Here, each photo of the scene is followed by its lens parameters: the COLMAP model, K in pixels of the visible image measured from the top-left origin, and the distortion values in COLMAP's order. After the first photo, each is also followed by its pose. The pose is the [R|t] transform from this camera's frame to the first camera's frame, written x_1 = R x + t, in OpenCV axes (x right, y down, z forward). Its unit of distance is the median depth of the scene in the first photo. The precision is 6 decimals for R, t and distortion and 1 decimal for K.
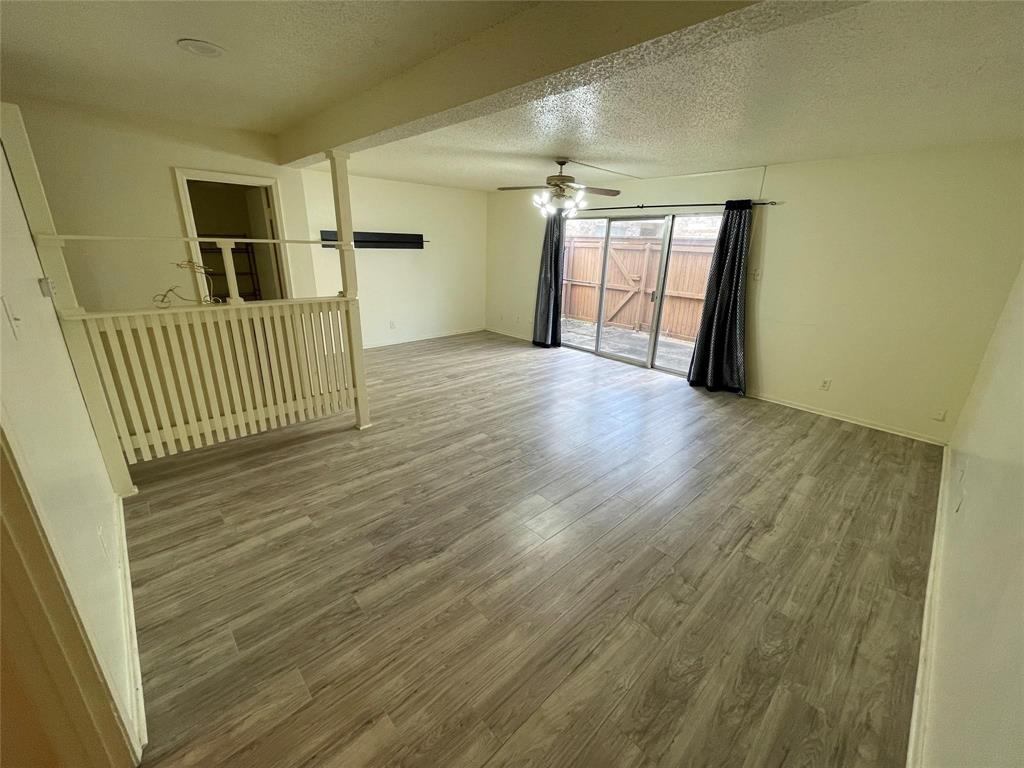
lens RADIAL K [[412.3, 0, 509.6], [0, 412.3, 386.8], [0, 0, 1]] dist [-0.000893, 0.000373]
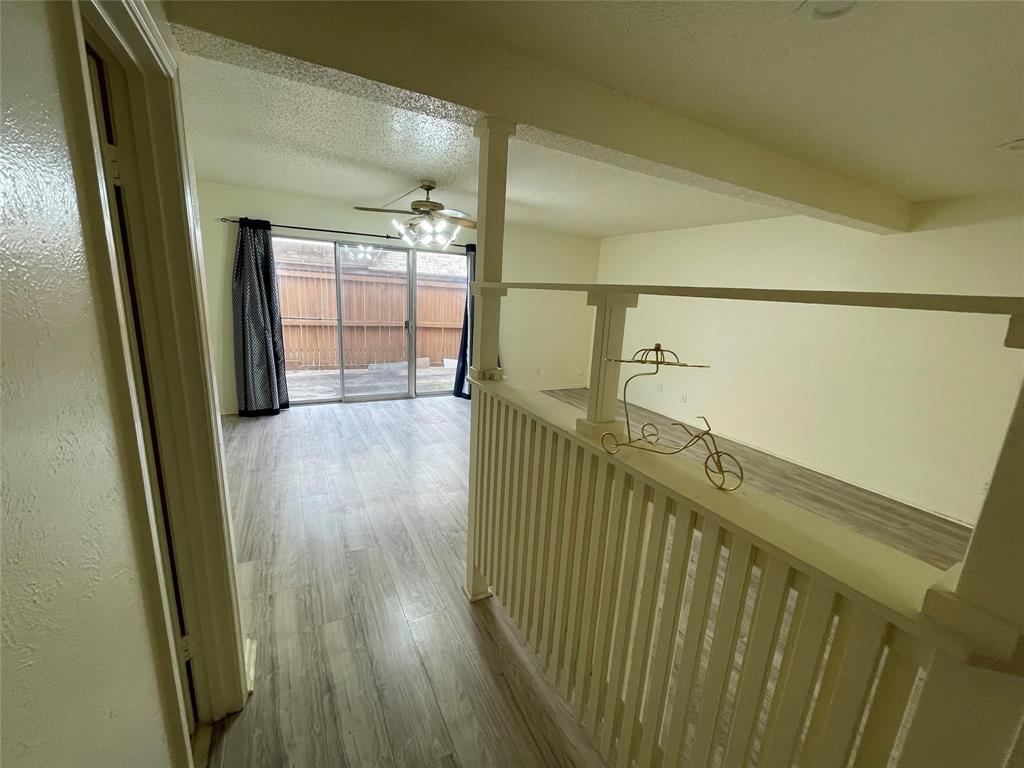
lens RADIAL K [[412.3, 0, 509.0], [0, 412.3, 379.6], [0, 0, 1]] dist [-0.000893, 0.000373]
pose [[0.269556, -0.219591, 0.937614, -0.552299], [0.271382, 0.951513, 0.144827, -0.174998], [-0.923954, 0.215413, 0.316079, 0.464039]]
